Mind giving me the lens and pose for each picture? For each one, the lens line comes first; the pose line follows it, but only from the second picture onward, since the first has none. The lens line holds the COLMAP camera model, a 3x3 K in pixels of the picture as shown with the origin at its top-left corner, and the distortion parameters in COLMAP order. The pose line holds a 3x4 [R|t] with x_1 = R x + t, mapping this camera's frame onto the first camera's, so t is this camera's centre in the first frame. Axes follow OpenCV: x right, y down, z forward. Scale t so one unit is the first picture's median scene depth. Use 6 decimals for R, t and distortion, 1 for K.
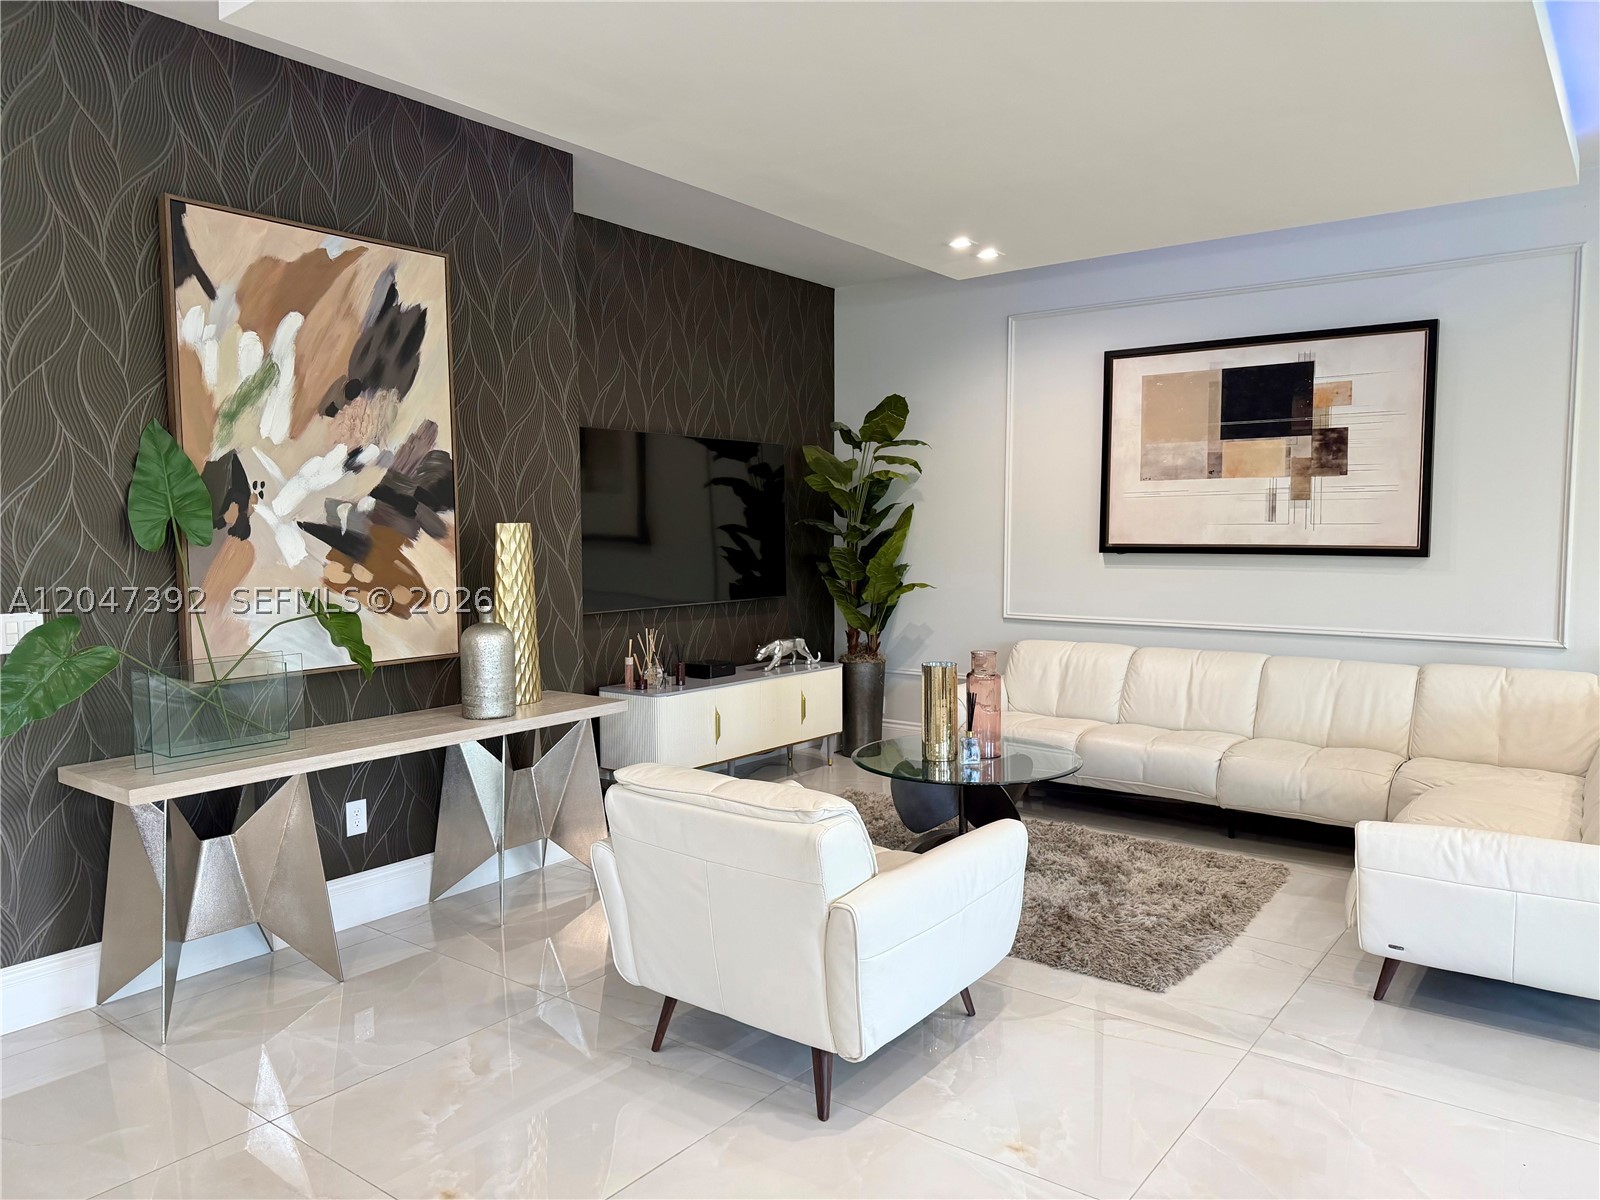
lens RADIAL K [[1129.1, 0, 786.0], [0, 1129.1, 608.0], [0, 0, 1]] dist [0.024691, -0.036503]
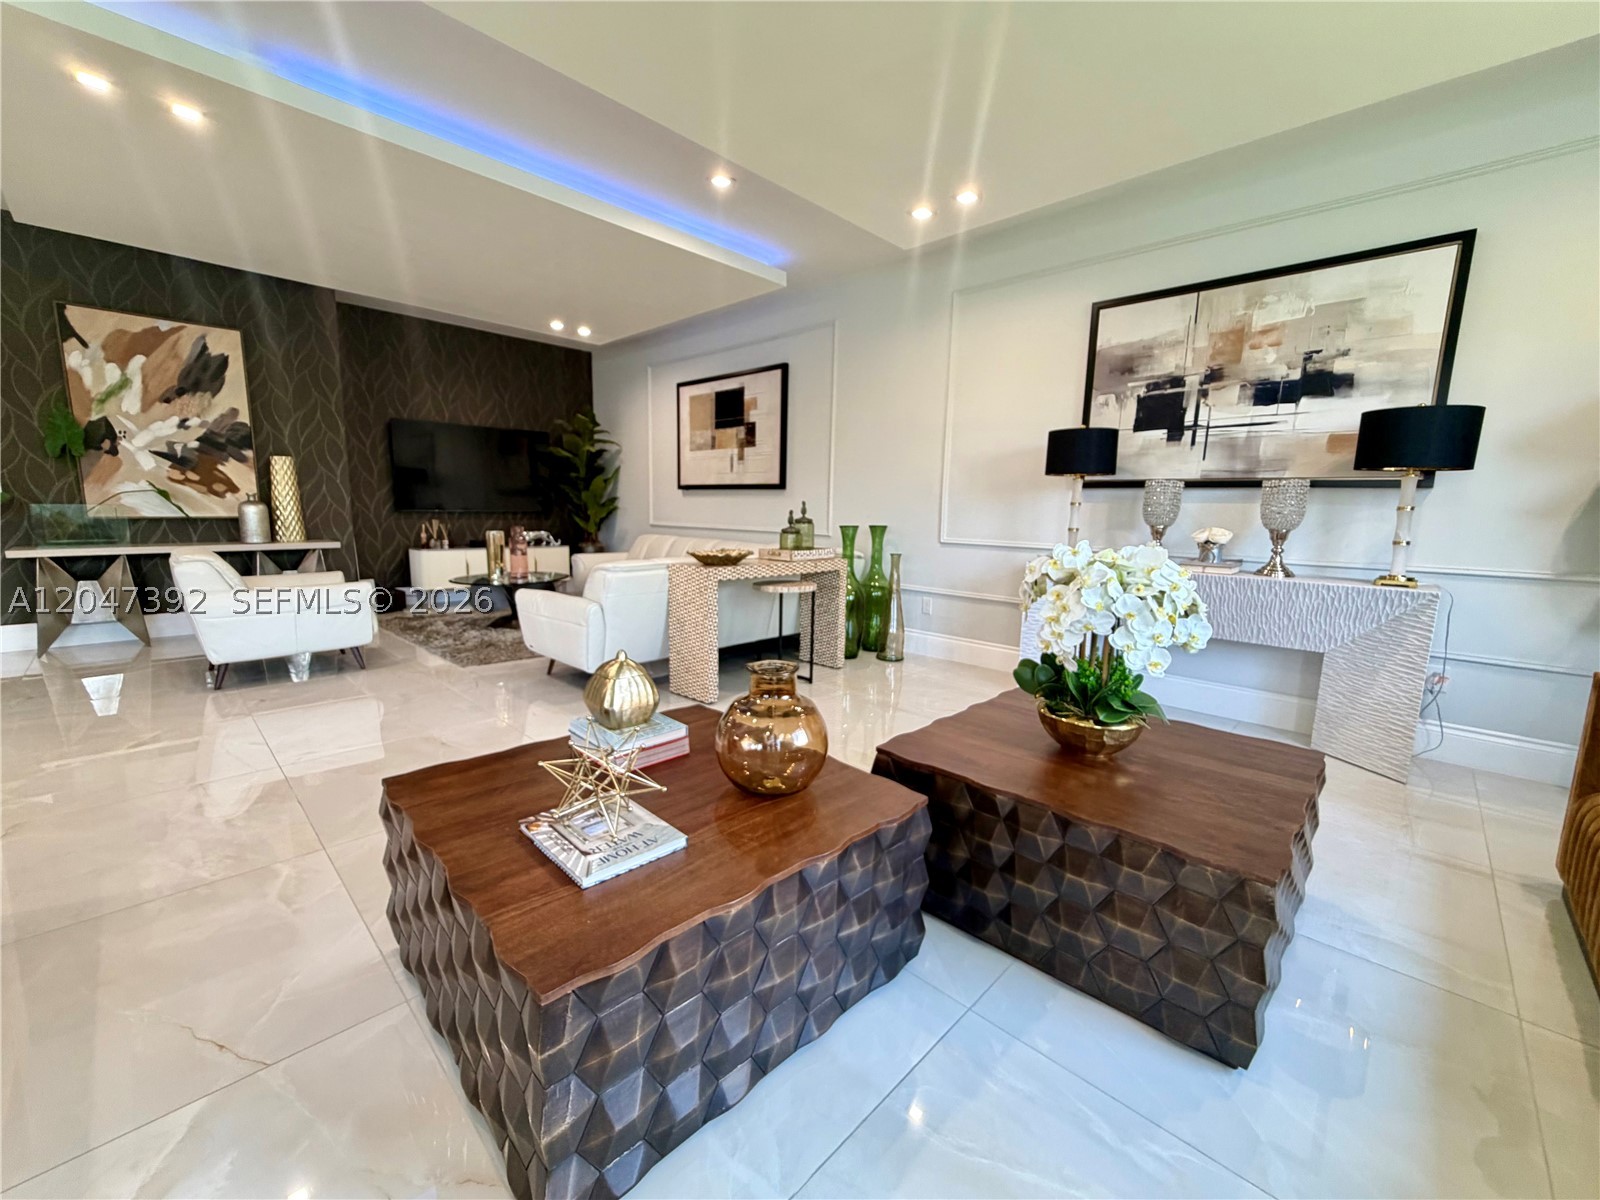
lens RADIAL K [[643.3, 0, 788.3], [0, 643.3, 599.5], [0, 0, 1]] dist [-0.000797, 0.001571]
pose [[0.991744, 0.040762, -0.121583, 0.957781], [-0.031954, 0.996781, 0.073532, 0.082067], [0.124189, -0.069040, 0.989854, -0.130432]]
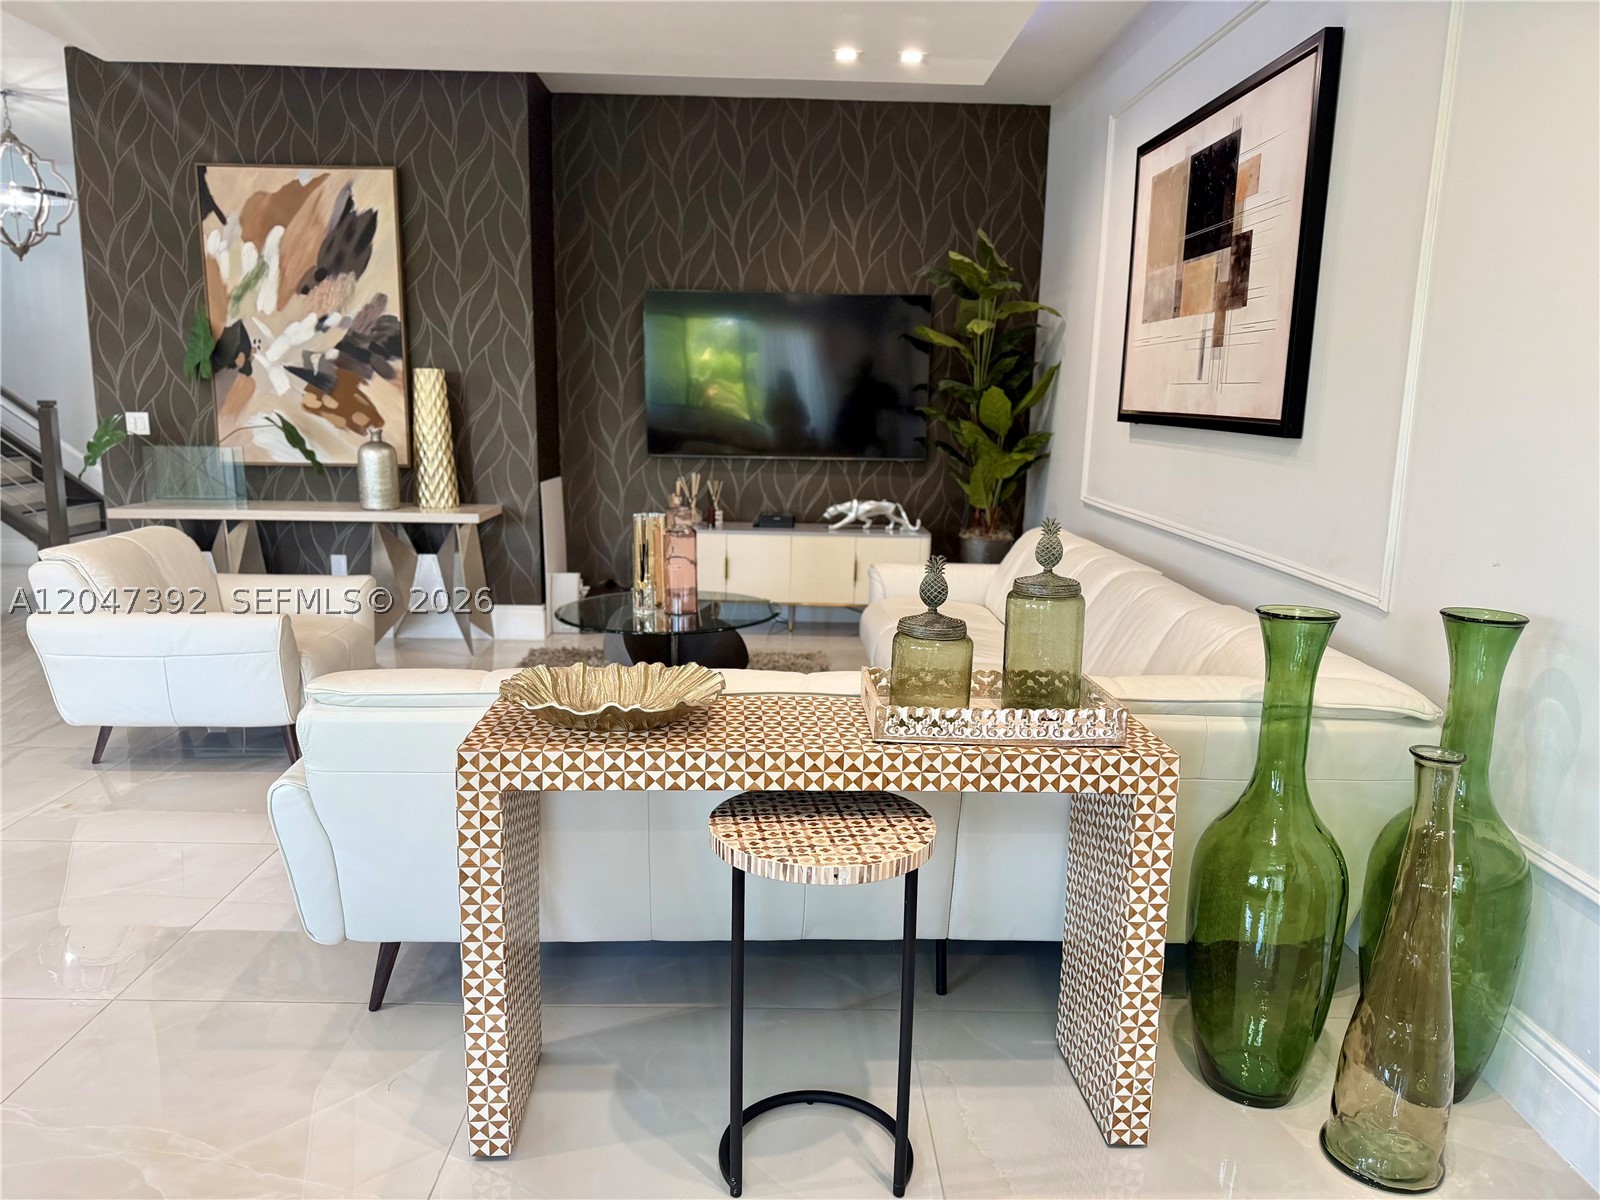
lens RADIAL K [[1129.1, 0, 799.6], [0, 1129.1, 602.8], [0, 0, 1]] dist [0.024691, -0.036503]
pose [[0.619336, 0.161233, -0.768392, 1.186403], [-0.079171, 0.986523, 0.143190, -0.032228], [0.781124, -0.027849, 0.623755, 0.547597]]
